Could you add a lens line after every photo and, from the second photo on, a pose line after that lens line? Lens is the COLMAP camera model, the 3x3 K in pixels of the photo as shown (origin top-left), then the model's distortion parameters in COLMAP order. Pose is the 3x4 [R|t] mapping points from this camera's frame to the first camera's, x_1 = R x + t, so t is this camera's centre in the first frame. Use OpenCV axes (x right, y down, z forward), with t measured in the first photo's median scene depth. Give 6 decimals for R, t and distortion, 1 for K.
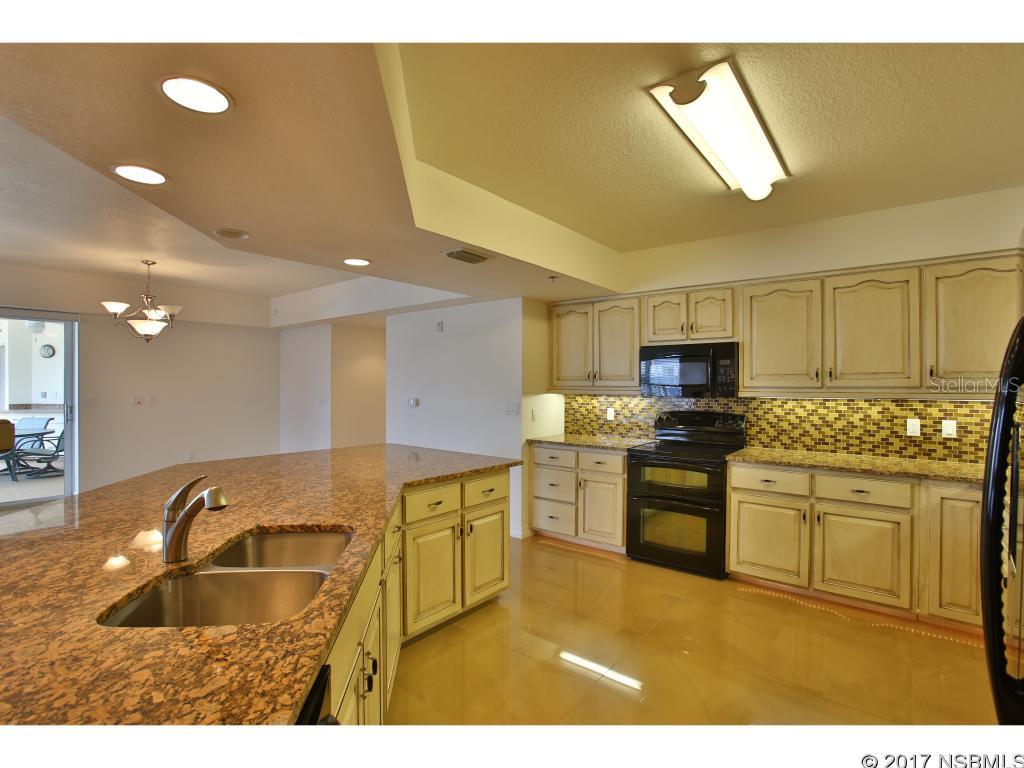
lens RADIAL K [[496.4, 0, 508.1], [0, 496.4, 380.0], [0, 0, 1]] dist [-0.053983, 0.009459]
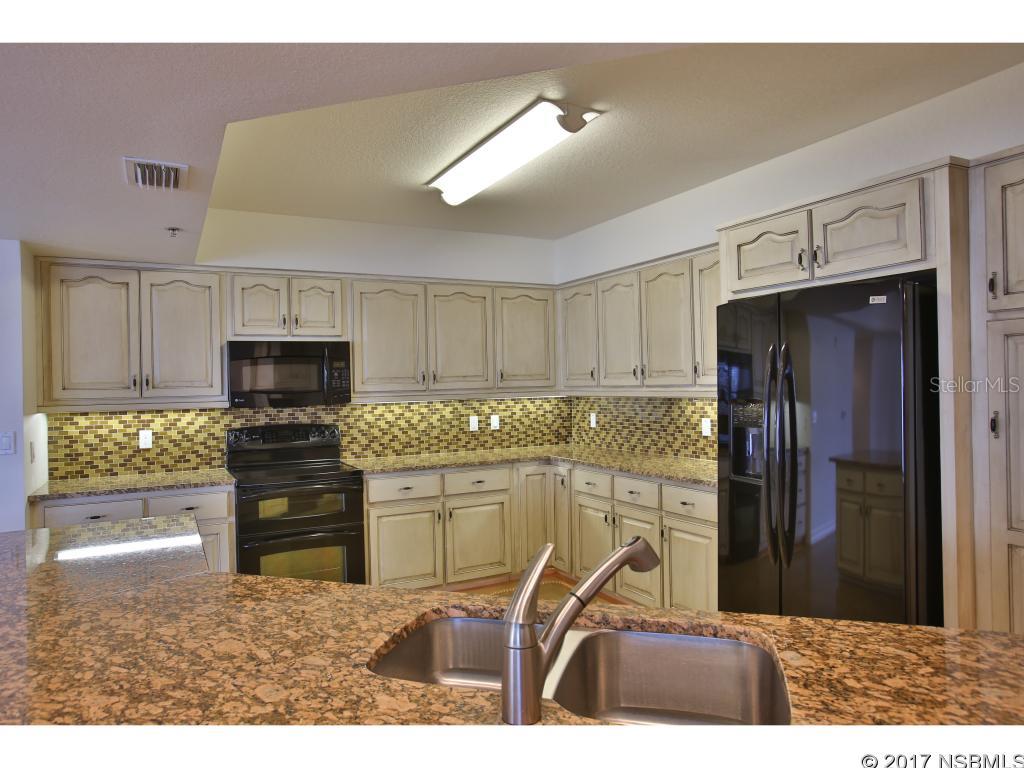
lens RADIAL K [[653.2, 0, 510.4], [0, 653.2, 382.2], [0, 0, 1]] dist [-0.052077, 0.016826]
pose [[0.390395, -0.007709, 0.920615, -0.542321], [0.017002, 0.999855, 0.001163, -0.000643], [-0.920491, 0.015198, 0.390469, 0.288541]]
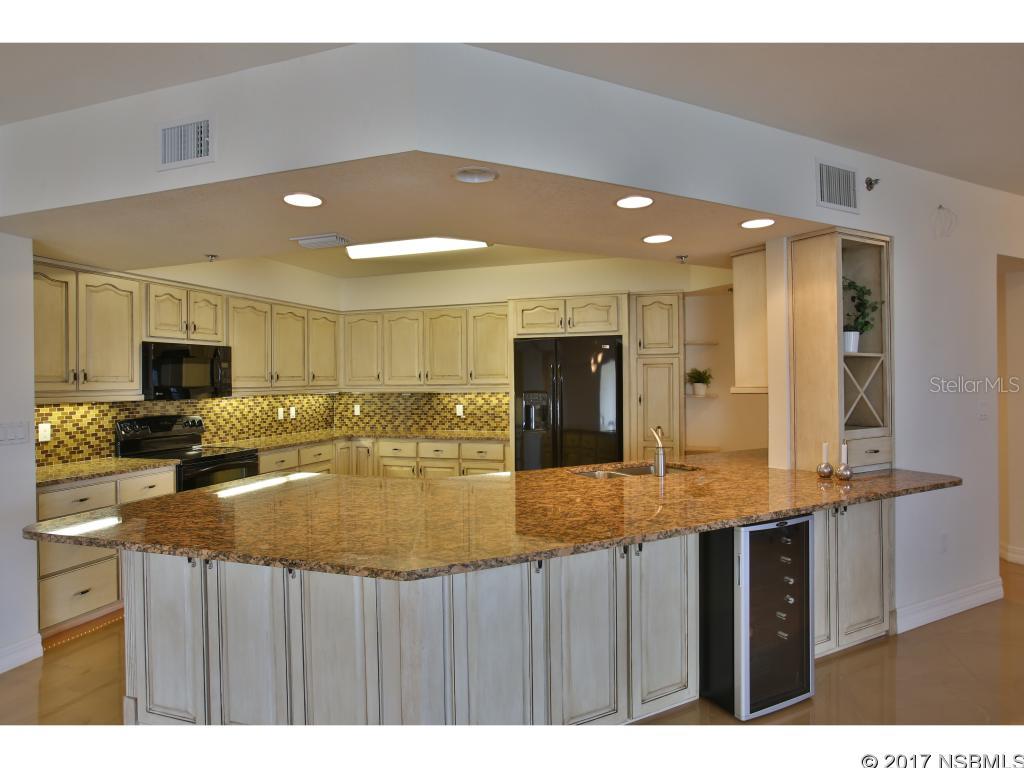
lens RADIAL K [[593.9, 0, 505.5], [0, 593.9, 380.0], [0, 0, 1]] dist [-0.031254, 0.001398]
pose [[-0.344883, 0.003062, 0.938641, -1.044255], [0.004498, 0.999989, -0.001610, 0.001496], [-0.938635, 0.003667, -0.344893, 0.932372]]
